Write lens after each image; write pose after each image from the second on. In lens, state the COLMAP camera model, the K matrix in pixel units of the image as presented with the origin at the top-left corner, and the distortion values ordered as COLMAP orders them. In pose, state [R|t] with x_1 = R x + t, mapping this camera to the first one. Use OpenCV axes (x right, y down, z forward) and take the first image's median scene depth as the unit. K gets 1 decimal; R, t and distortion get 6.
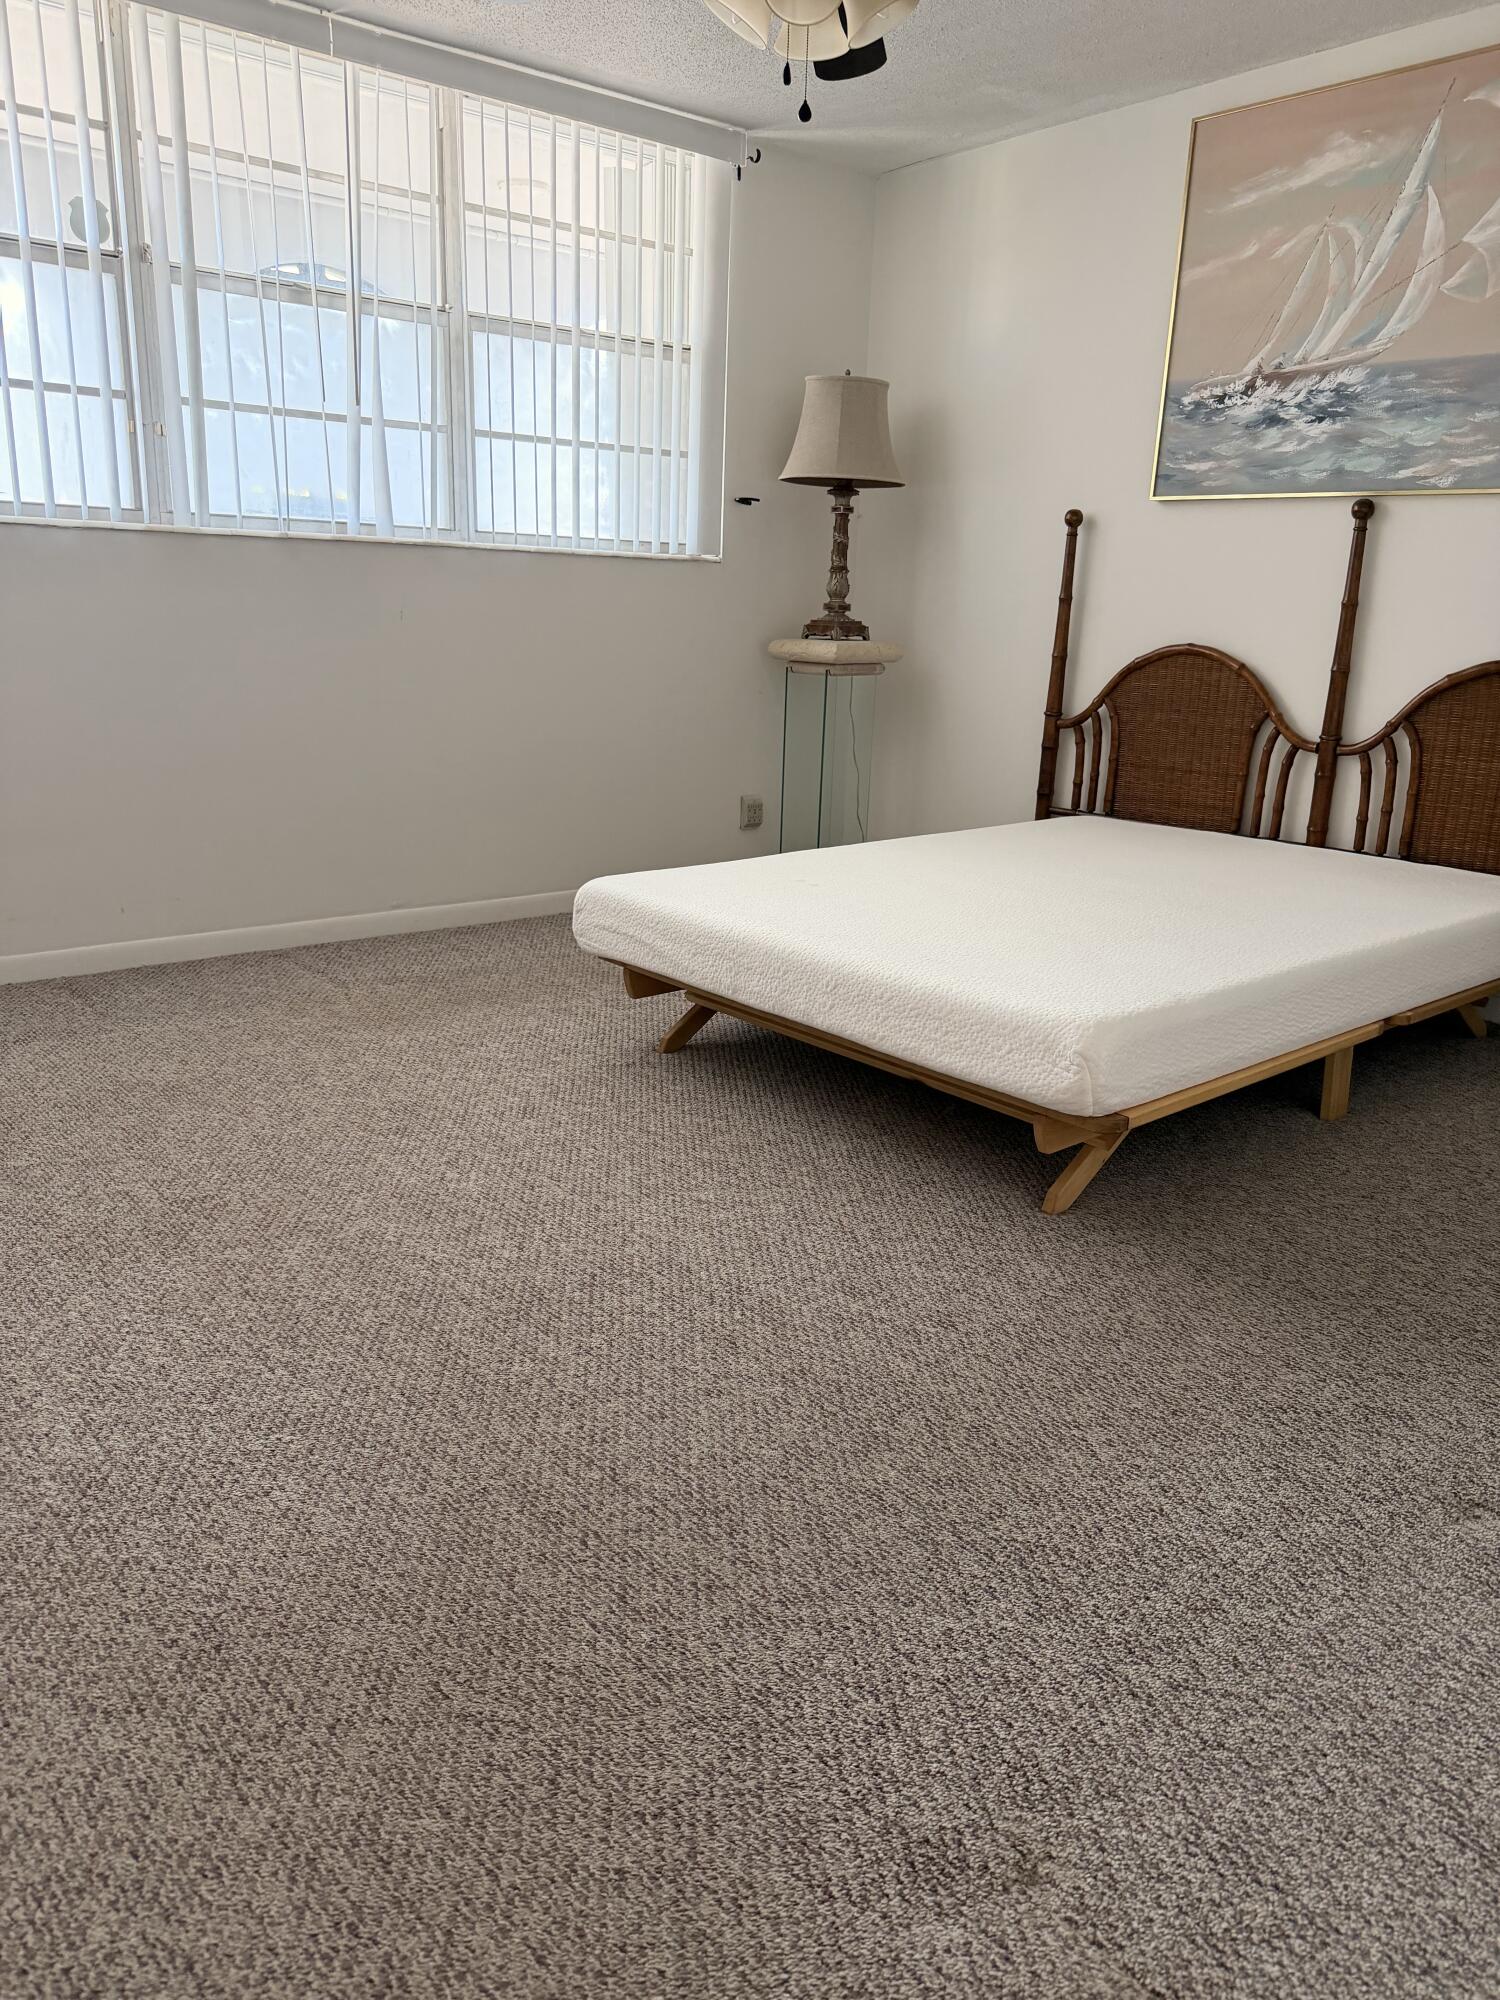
lens RADIAL K [[1412.9, 0, 742.8], [0, 1412.9, 996.2], [0, 0, 1]] dist [0.036203, -0.032095]
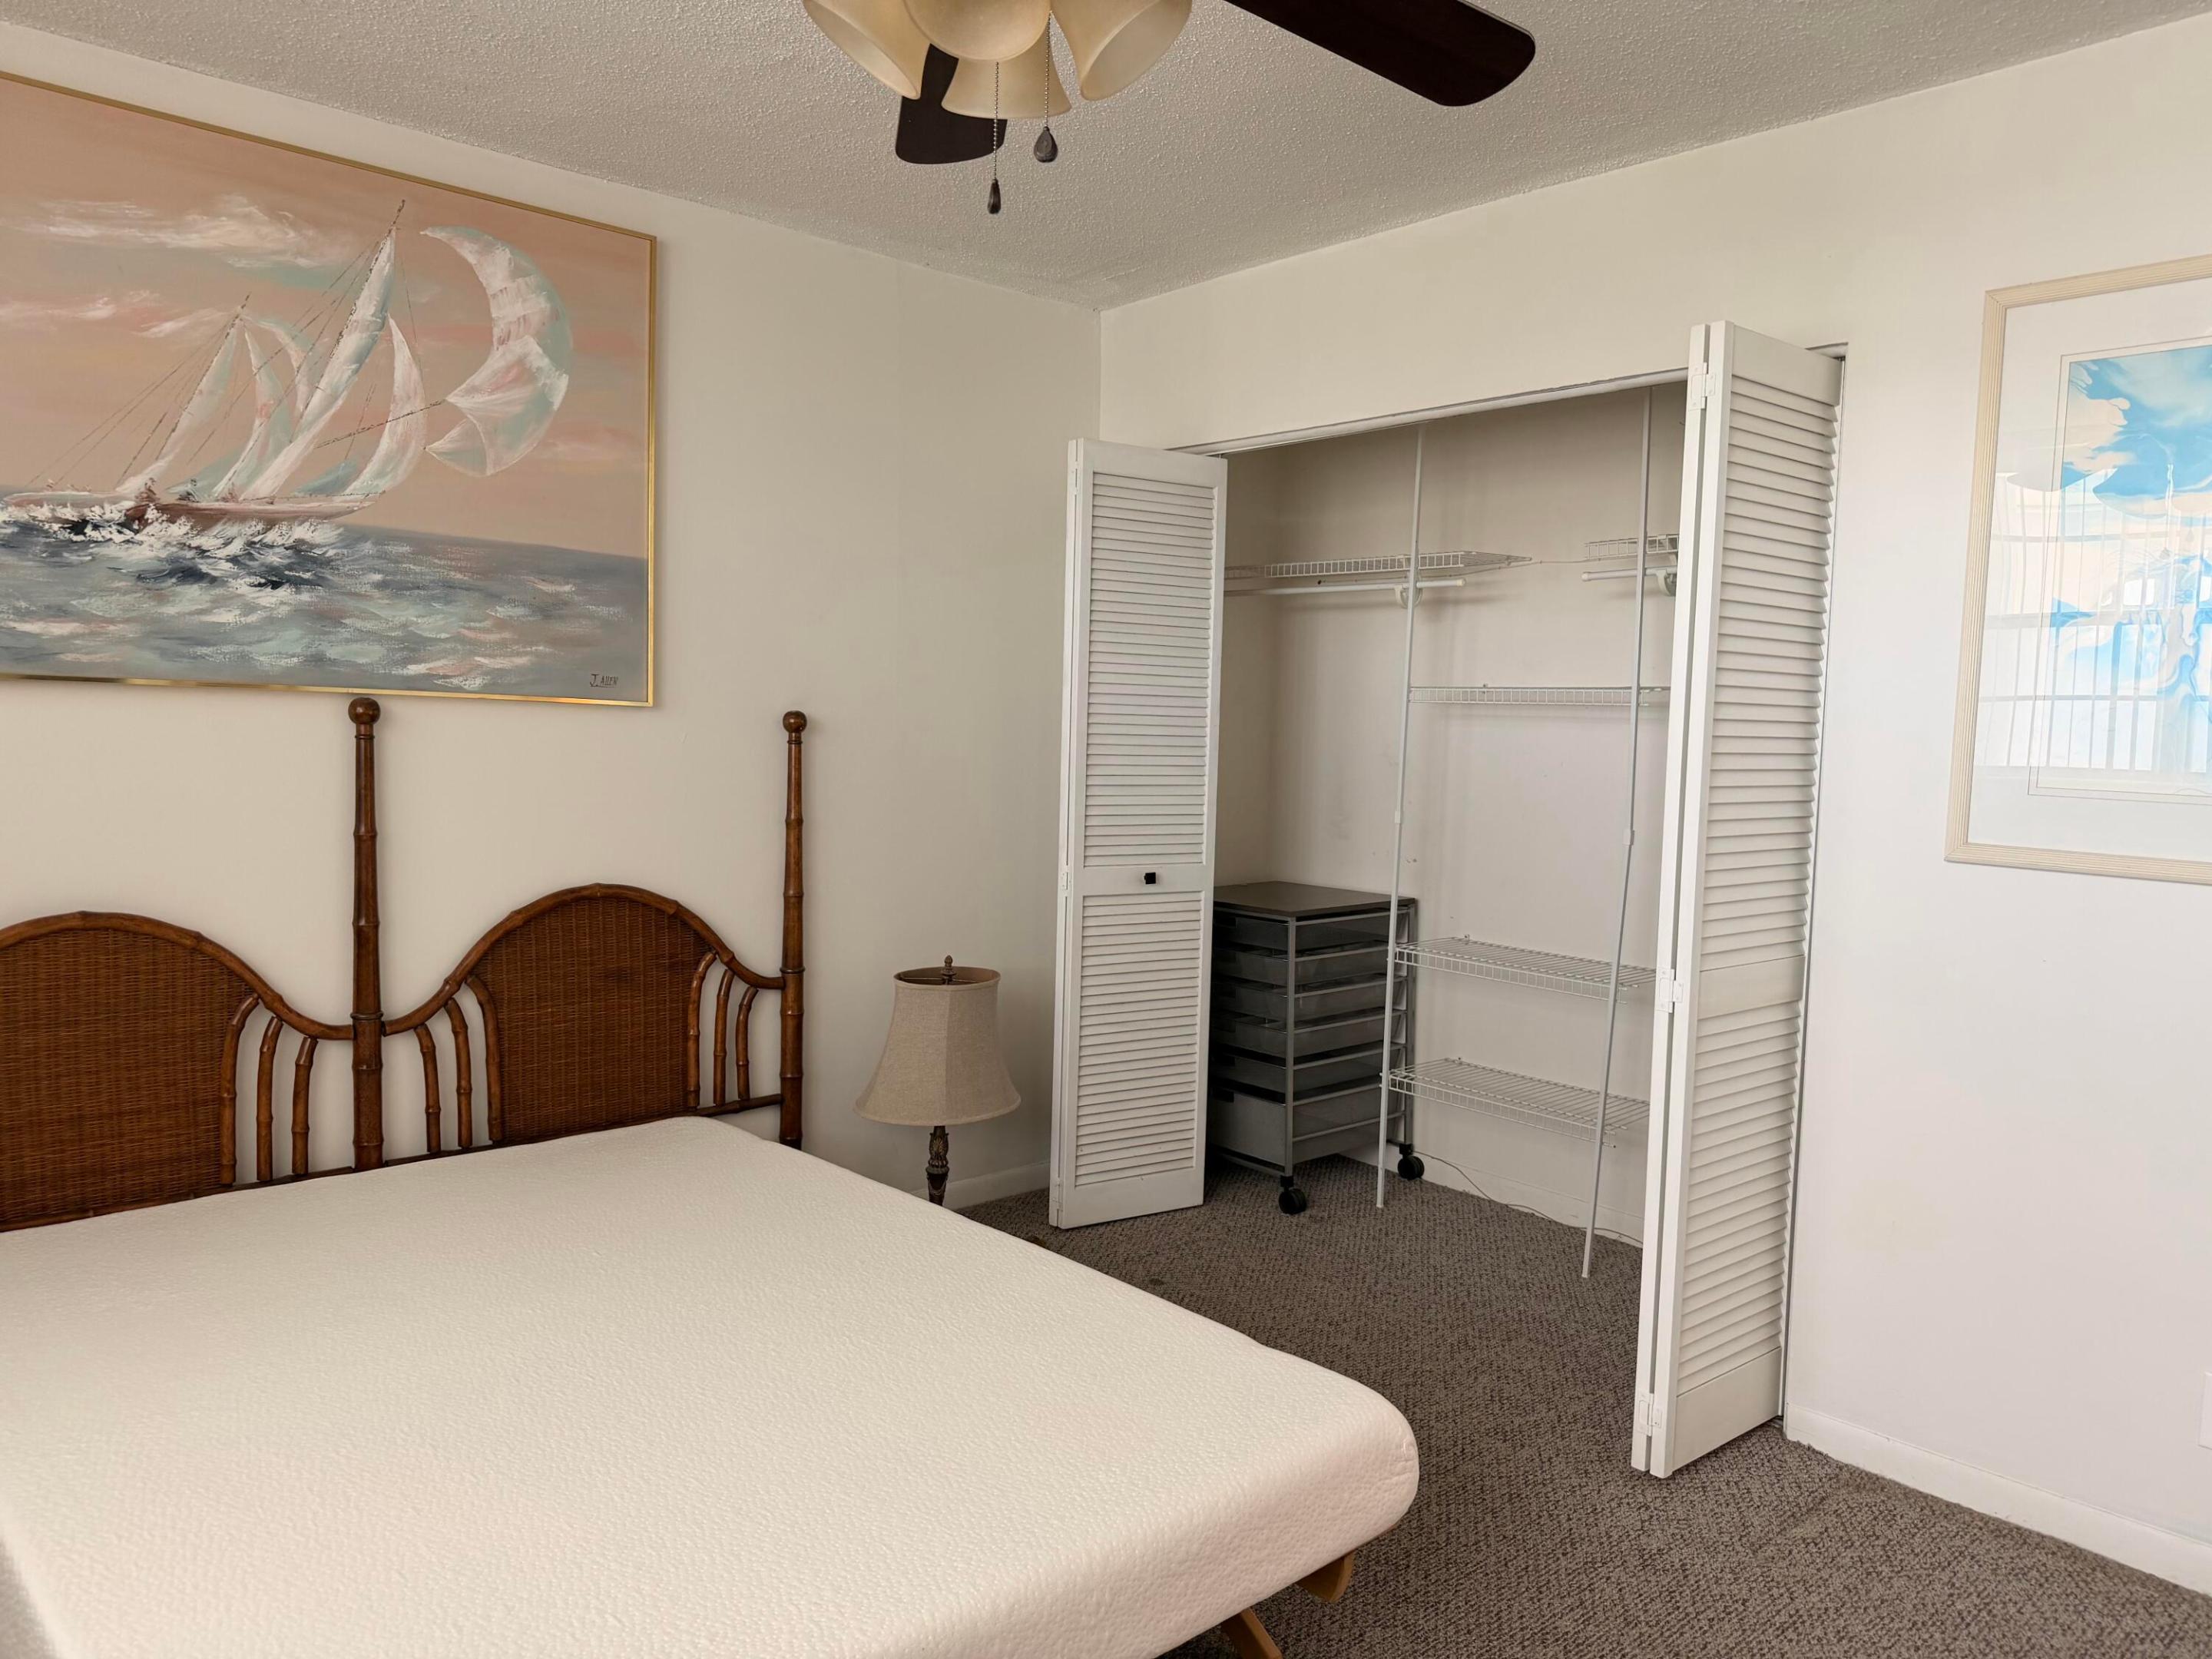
lens RADIAL K [[1562.7, 0, 1107.1], [0, 1562.7, 837.6], [0, 0, 1]] dist [0.036203, -0.032095]
pose [[-0.036151, -0.101678, 0.994160, -0.383988], [0.251409, 0.961890, 0.107520, -0.267012], [-0.967206, 0.253828, -0.009210, 0.646965]]
